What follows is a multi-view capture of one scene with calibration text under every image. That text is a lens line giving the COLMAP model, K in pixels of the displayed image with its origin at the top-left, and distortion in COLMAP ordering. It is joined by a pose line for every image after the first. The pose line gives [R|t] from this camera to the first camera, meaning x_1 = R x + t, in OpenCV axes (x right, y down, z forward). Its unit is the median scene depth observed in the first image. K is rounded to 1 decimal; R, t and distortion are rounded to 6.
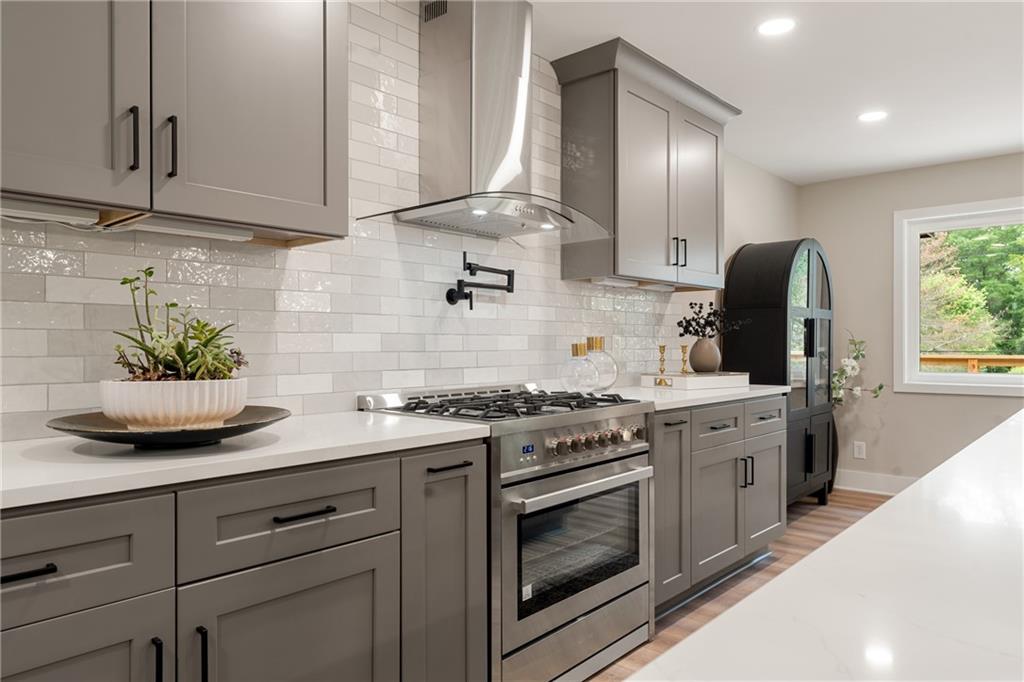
lens RADIAL K [[685.9, 0, 511.4], [0, 685.9, 347.8], [0, 0, 1]] dist [-0.004080, 0.007580]
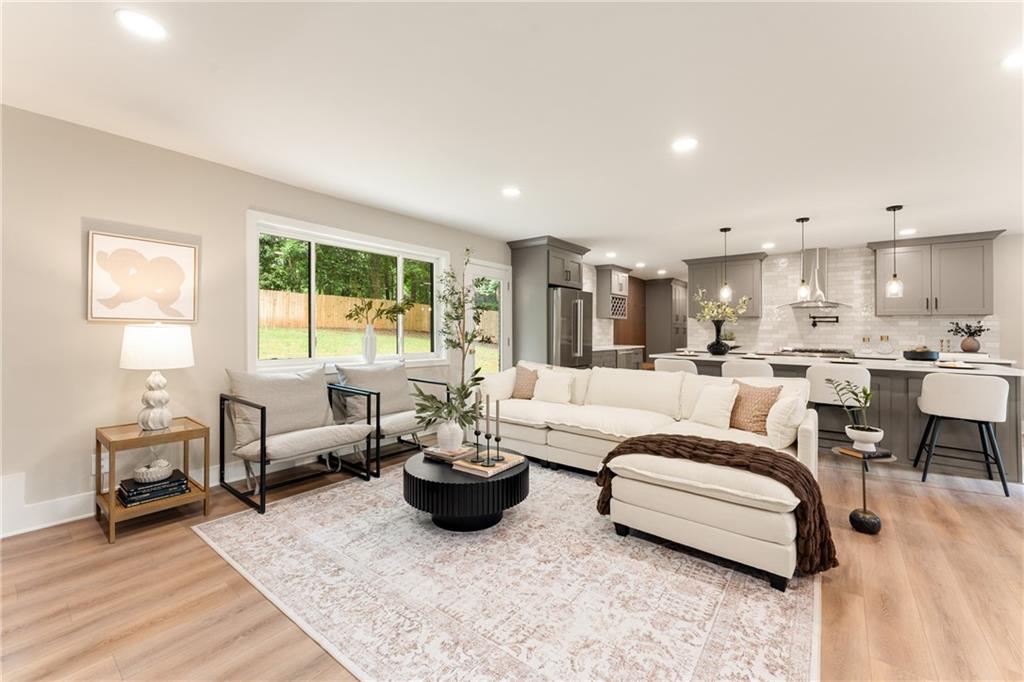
lens RADIAL K [[412.5, 0, 513.0], [0, 412.5, 328.7], [0, 0, 1]] dist [-0.000361, -0.000551]
pose [[0.065557, 0.002615, -0.997845, 2.474217], [-0.016238, 0.999867, 0.001553, -0.031938], [0.997717, 0.016101, 0.065591, -0.996747]]
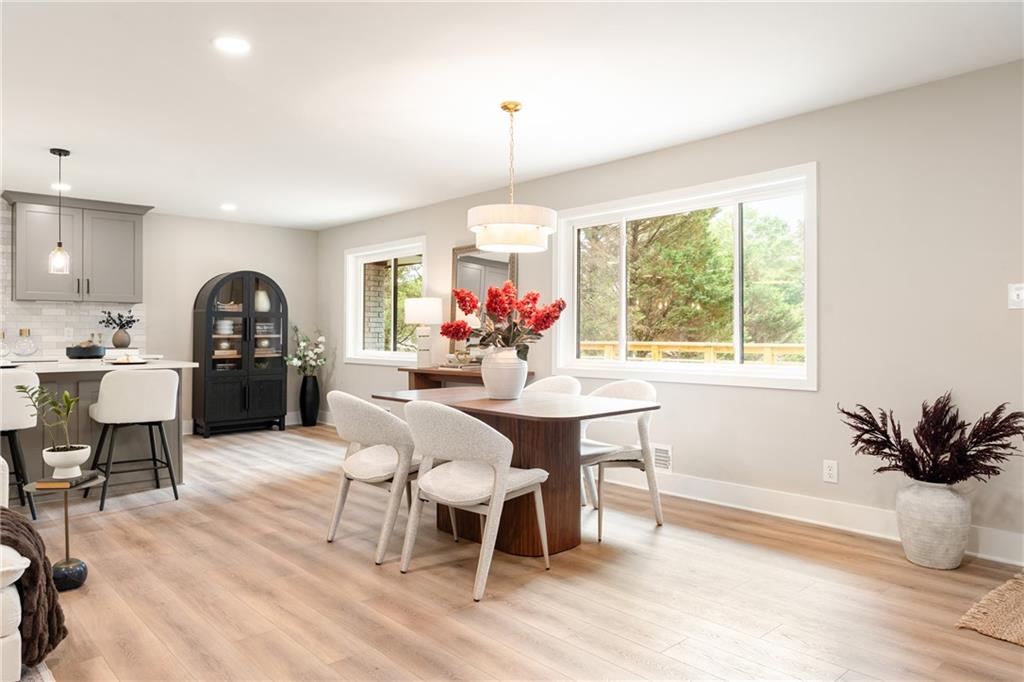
lens RADIAL K [[685.9, 0, 511.5], [0, 685.9, 327.3], [0, 0, 1]] dist [-0.004080, 0.007580]
pose [[0.994968, 0.001648, -0.100183, 2.433977], [-0.002903, 0.999919, -0.012390, -0.001031], [0.100154, 0.012618, 0.994892, -1.223406]]
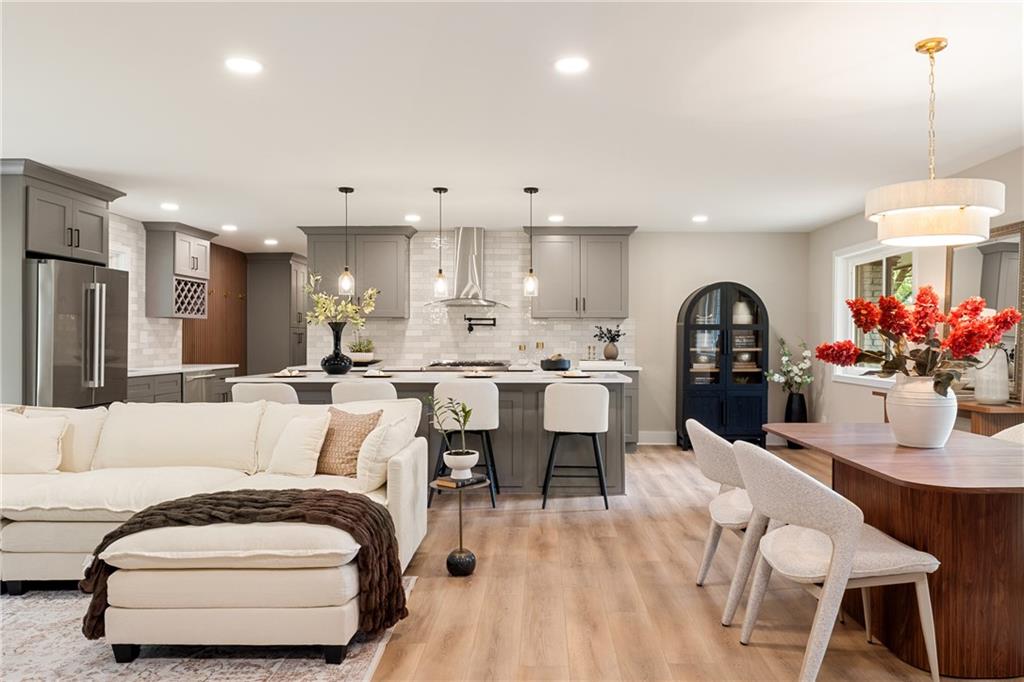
lens RADIAL K [[716.3, 0, 547.3], [0, 716.3, 336.0], [0, 0, 1]] dist [0.005343, -0.005931]
pose [[0.671817, 0.000086, -0.740717, 2.751709], [-0.007255, 0.999953, -0.006463, -0.031071], [0.740682, 0.009716, 0.671786, -0.922728]]
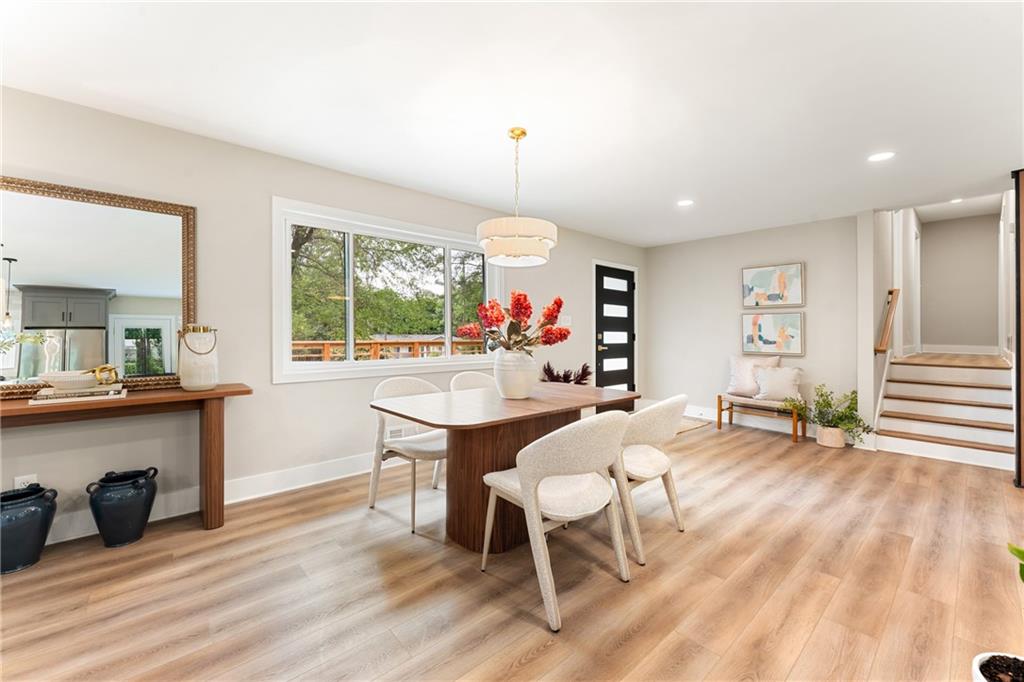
lens RADIAL K [[412.5, 0, 514.4], [0, 412.5, 331.1], [0, 0, 1]] dist [-0.000361, -0.000551]
pose [[0.112323, 0.008652, 0.993634, 1.158827], [-0.001634, 0.999962, -0.008522, -0.015950], [-0.993670, -0.000666, 0.112333, 0.316173]]
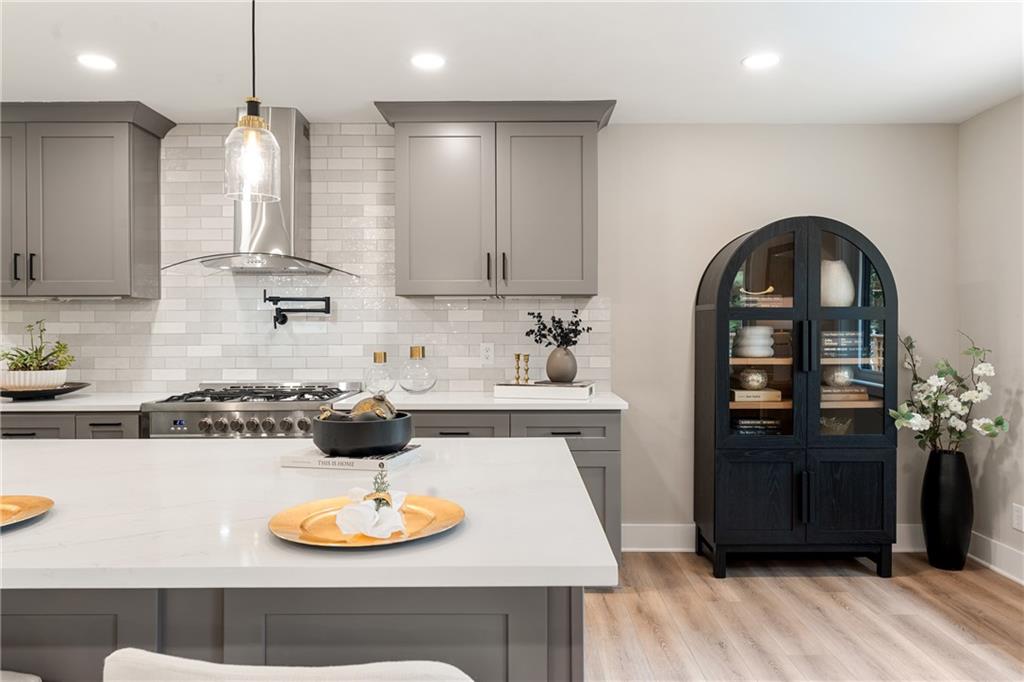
lens RADIAL K [[685.9, 0, 520.4], [0, 685.9, 318.7], [0, 0, 1]] dist [-0.004080, 0.007580]
pose [[0.671798, -0.012231, -0.740634, 1.534577], [-0.004471, 0.999778, -0.020567, -0.055178], [0.740721, 0.017128, 0.671594, 0.461579]]
